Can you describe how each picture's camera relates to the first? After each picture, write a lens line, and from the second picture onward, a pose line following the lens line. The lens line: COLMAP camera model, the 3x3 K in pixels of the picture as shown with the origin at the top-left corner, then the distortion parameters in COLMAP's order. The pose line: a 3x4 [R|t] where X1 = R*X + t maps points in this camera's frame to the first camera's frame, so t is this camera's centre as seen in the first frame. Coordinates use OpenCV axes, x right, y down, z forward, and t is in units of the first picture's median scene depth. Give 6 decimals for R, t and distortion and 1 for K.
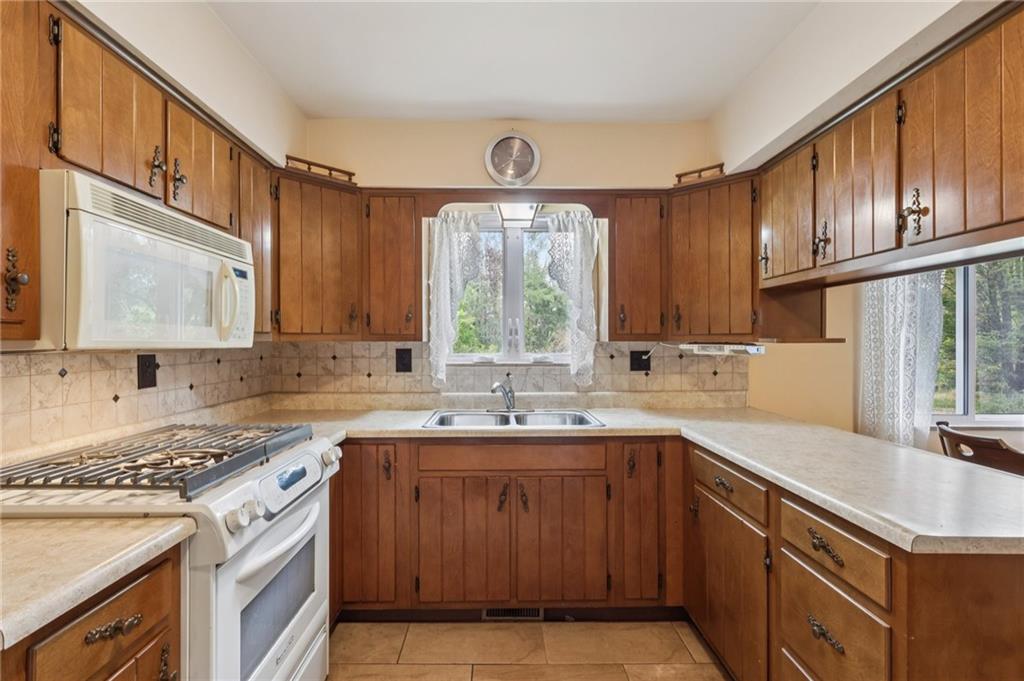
lens RADIAL K [[474.1, 0, 504.9], [0, 474.1, 343.9], [0, 0, 1]] dist [-0.003540, 0.000251]
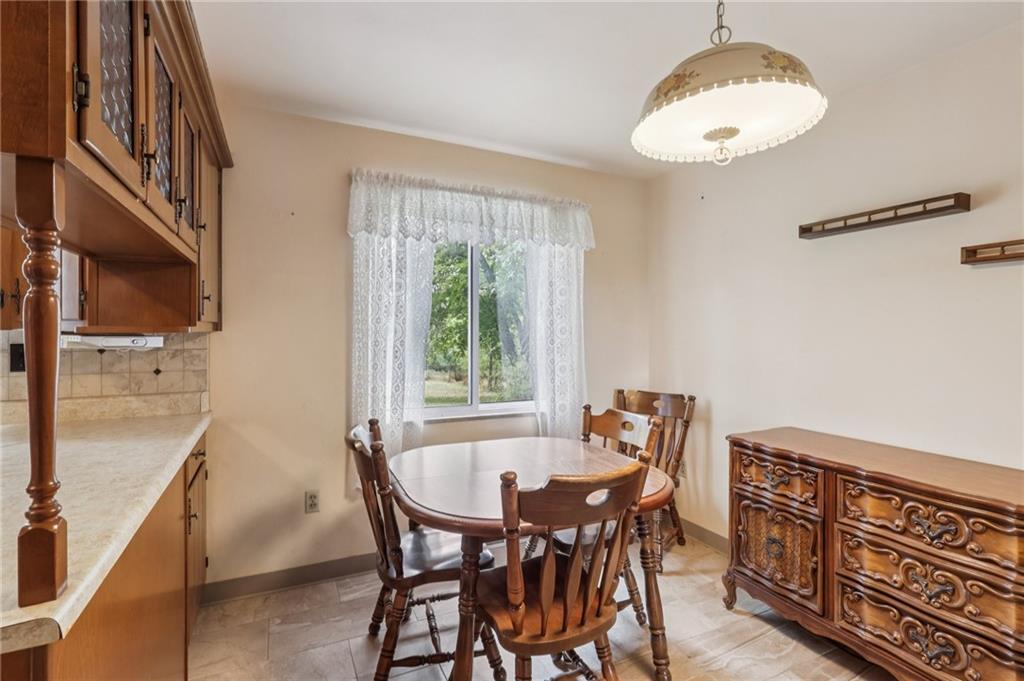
lens RADIAL K [[474.1, 0, 506.7], [0, 474.1, 331.9], [0, 0, 1]] dist [-0.003540, 0.000251]
pose [[0.908905, 0.003837, 0.416985, 0.773967], [-0.000415, 0.999965, -0.008297, 0.002877], [-0.417002, 0.007368, 0.908876, 0.055658]]
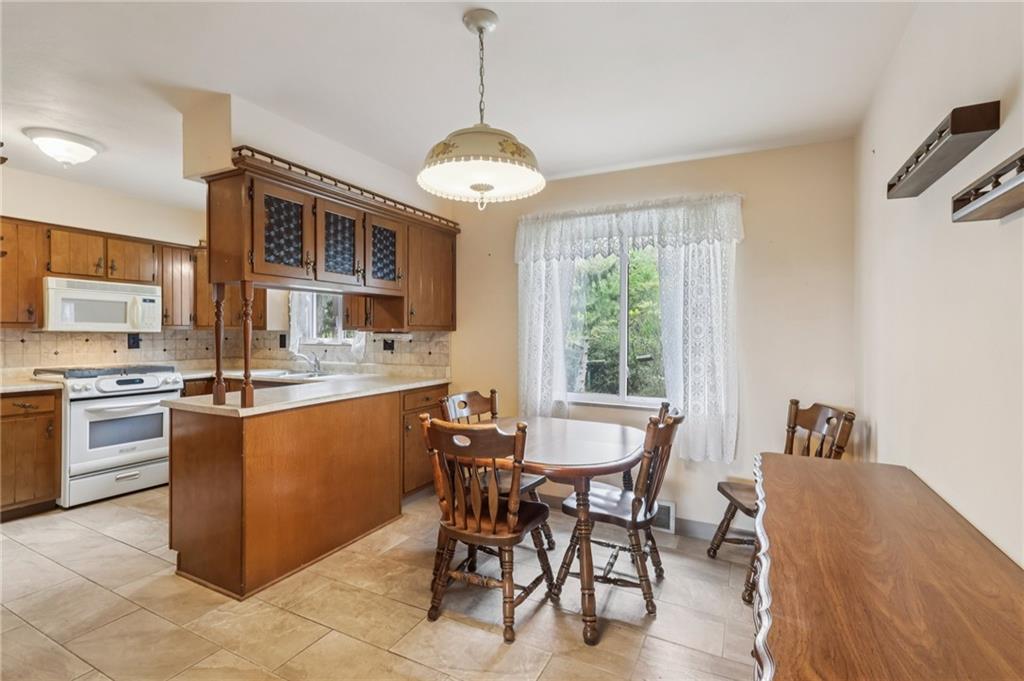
lens RADIAL K [[474.1, 0, 503.7], [0, 474.1, 335.3], [0, 0, 1]] dist [-0.003540, 0.000251]
pose [[0.884500, 0.007756, -0.466476, 1.577807], [-0.008396, 0.999965, 0.000706, 0.005683], [0.466465, 0.003292, 0.884534, -0.198777]]
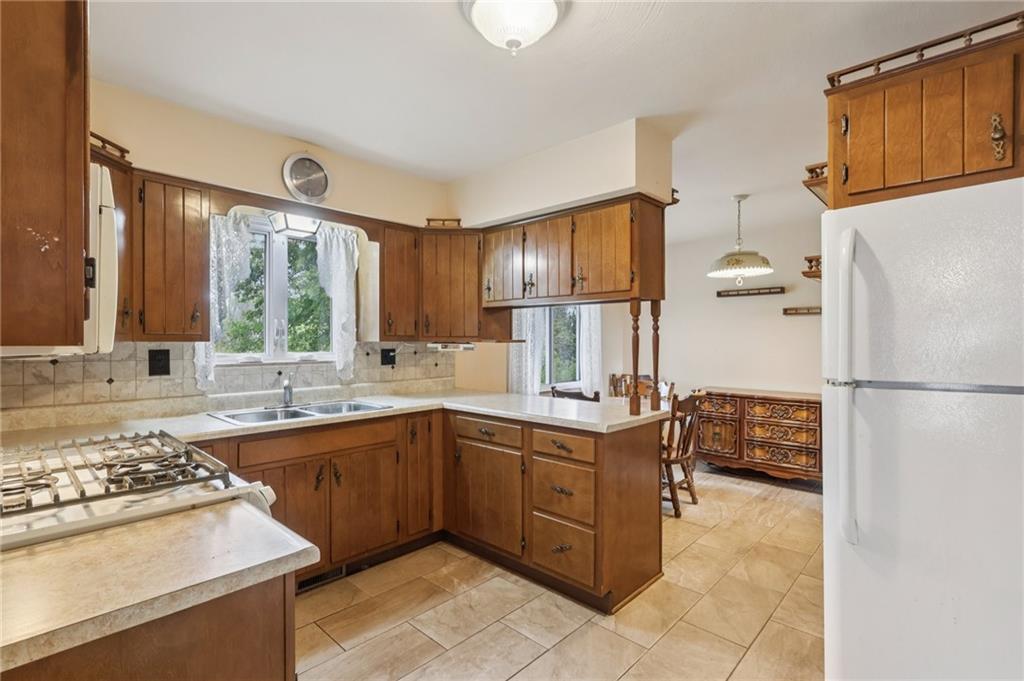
lens RADIAL K [[474.1, 0, 502.0], [0, 474.1, 342.9], [0, 0, 1]] dist [-0.003540, 0.000251]
pose [[0.704727, -0.002918, 0.709473, -0.469232], [0.001396, 0.999995, 0.002726, -0.004961], [-0.709478, -0.000931, 0.704727, -0.114586]]
